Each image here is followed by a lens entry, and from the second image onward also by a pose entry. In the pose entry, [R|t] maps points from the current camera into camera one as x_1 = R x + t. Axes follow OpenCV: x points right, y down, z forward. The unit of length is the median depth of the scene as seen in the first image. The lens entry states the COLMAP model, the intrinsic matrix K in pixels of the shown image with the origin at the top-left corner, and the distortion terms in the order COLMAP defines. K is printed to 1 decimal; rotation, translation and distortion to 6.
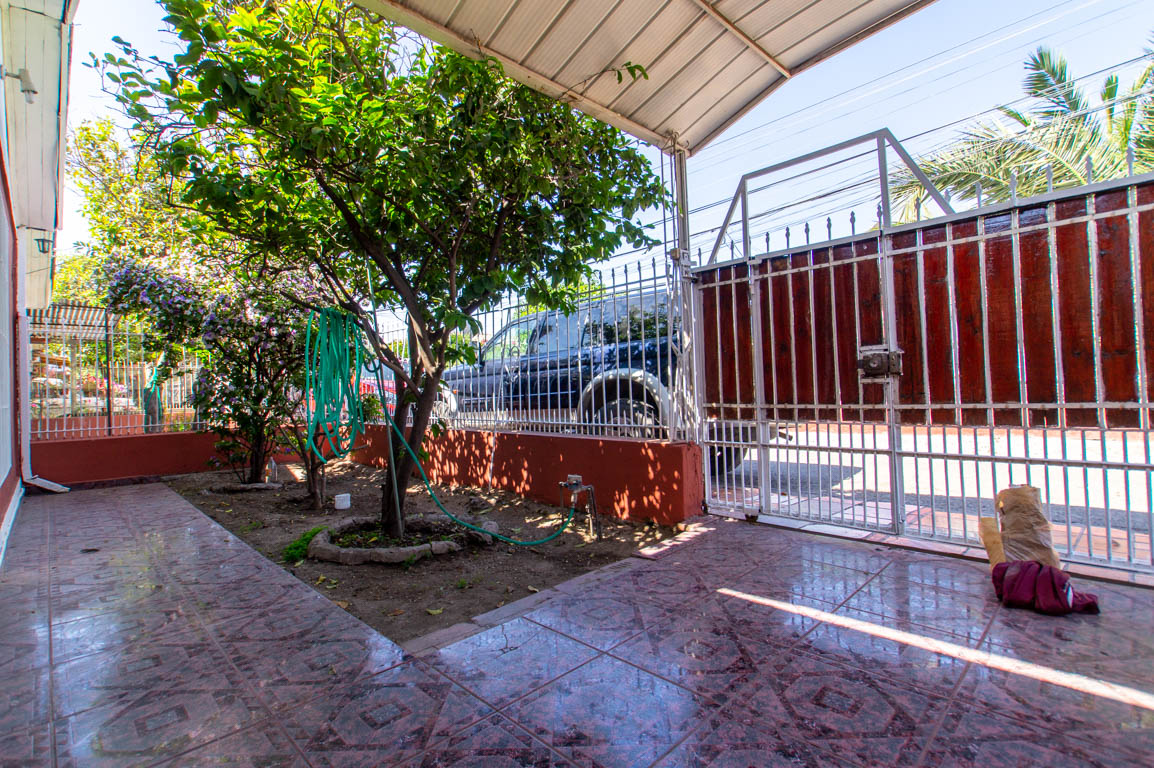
lens RADIAL K [[550.2, 0, 577.0], [0, 550.2, 384.0], [0, 0, 1]] dist [-0.024363, 0.014482]
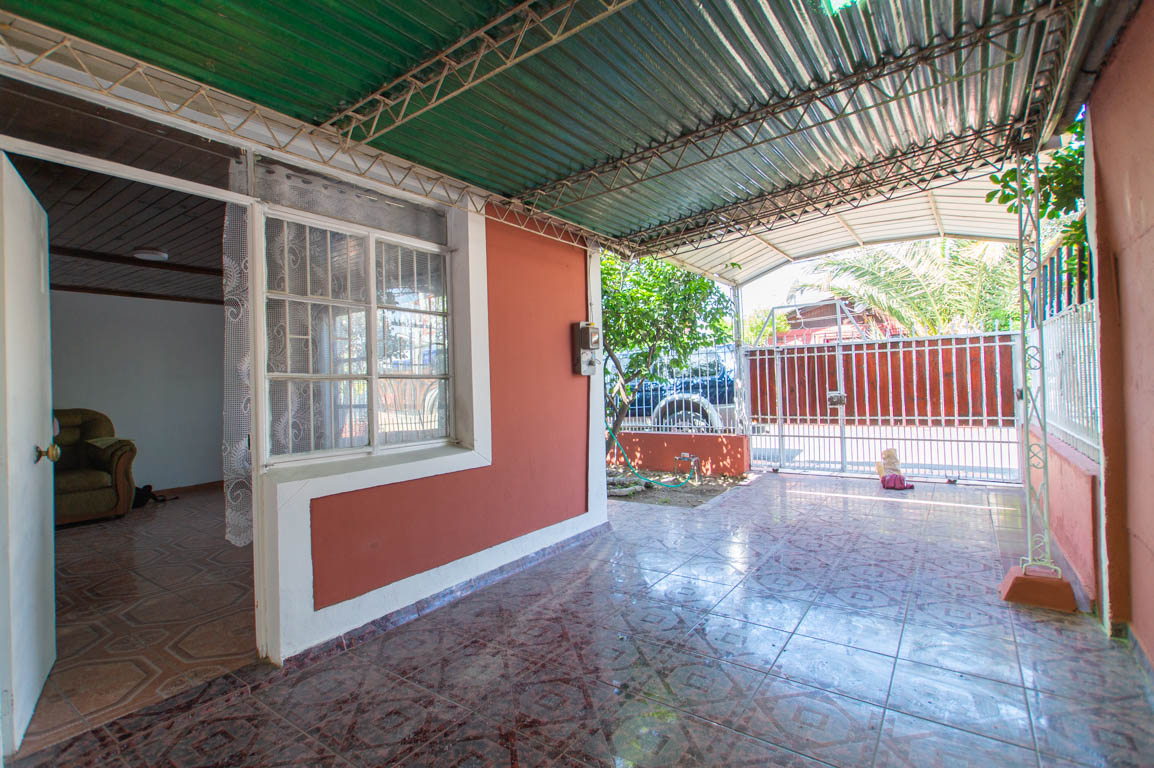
lens RADIAL K [[550.2, 0, 577.0], [0, 550.2, 384.0], [0, 0, 1]] dist [-0.024363, 0.014482]
pose [[0.985038, 0.000136, 0.172339, -0.823403], [-0.000874, 0.999991, 0.004205, -0.097422], [-0.172337, -0.004293, 0.985029, -0.973861]]
